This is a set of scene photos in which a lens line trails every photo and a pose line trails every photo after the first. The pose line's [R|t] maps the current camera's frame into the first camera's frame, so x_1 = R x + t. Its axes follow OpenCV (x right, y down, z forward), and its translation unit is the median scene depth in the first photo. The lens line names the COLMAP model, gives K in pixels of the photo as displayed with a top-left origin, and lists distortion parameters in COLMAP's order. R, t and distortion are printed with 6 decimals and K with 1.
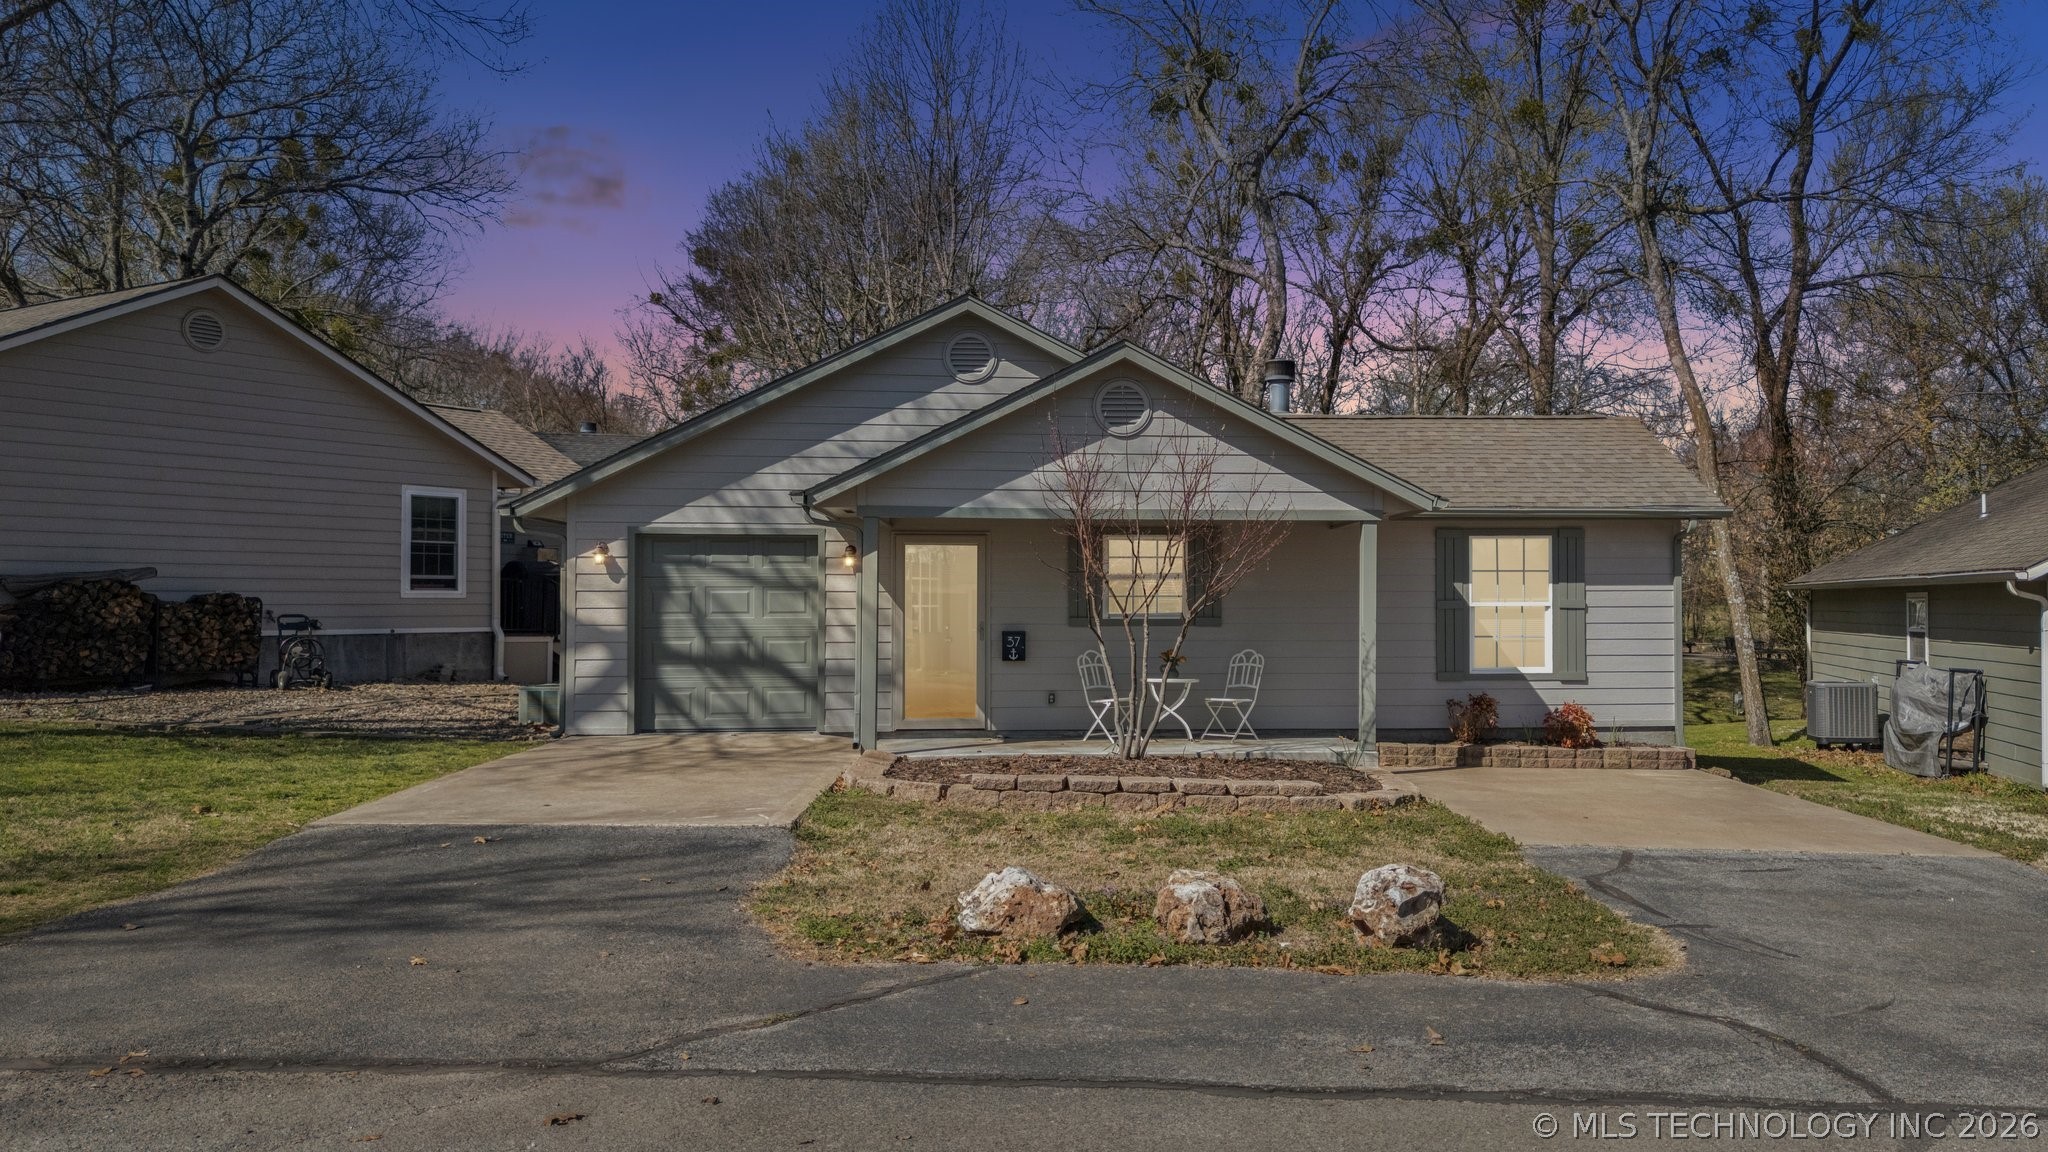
lens RADIAL K [[1806.0, 0, 1024.0], [0, 1806.0, 576.0], [0, 0, 1]] dist [0.090718, -0.005686]
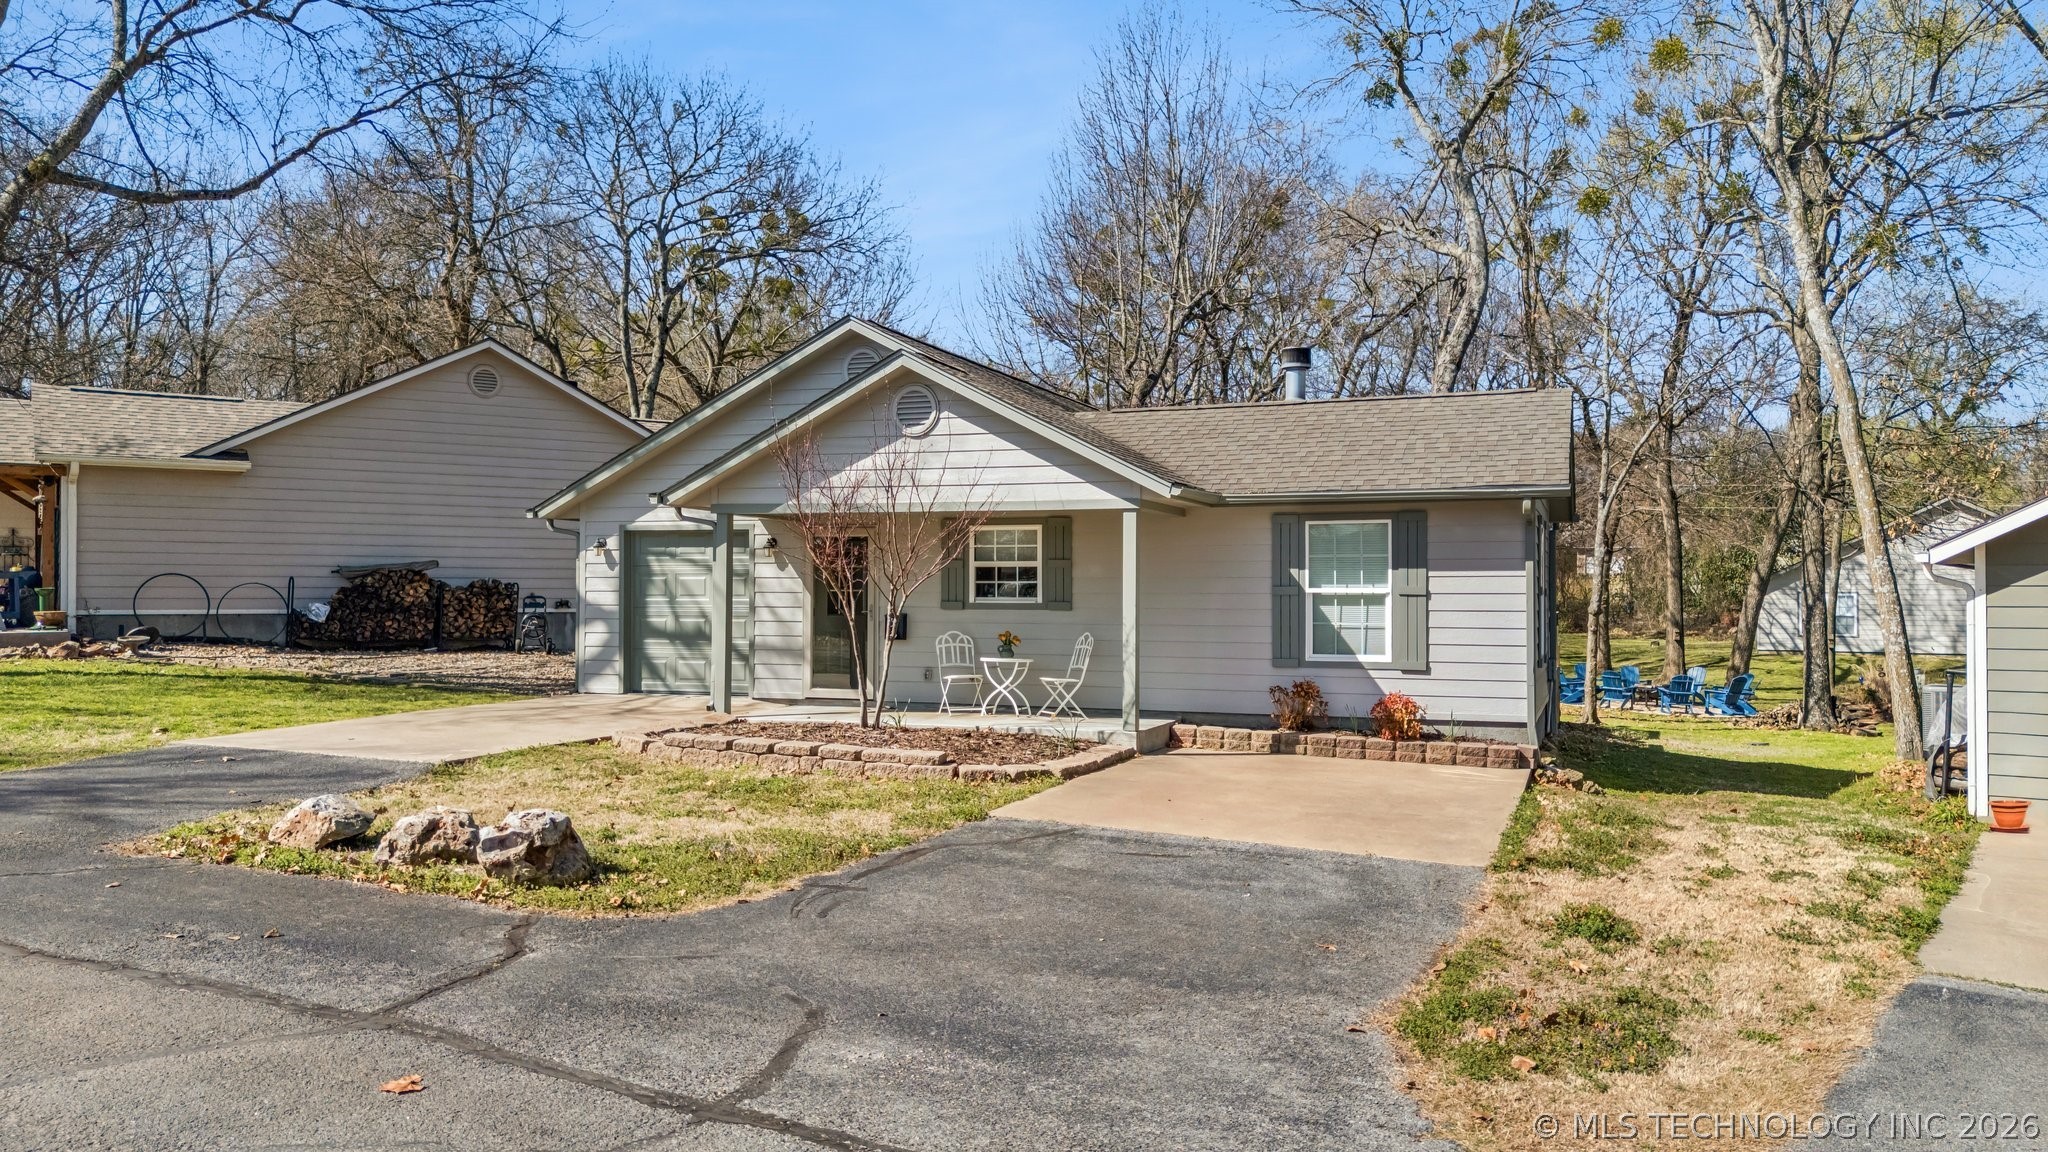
lens RADIAL K [[1730.3, 0, 1024.0], [0, 1730.3, 576.0], [0, 0, 1]] dist [0.119873, -0.017745]
pose [[0.873546, -0.000784, -0.486741, 0.583267], [0.002916, 0.999989, 0.003623, 0.003814], [0.486733, -0.004585, 0.873539, 0.101512]]
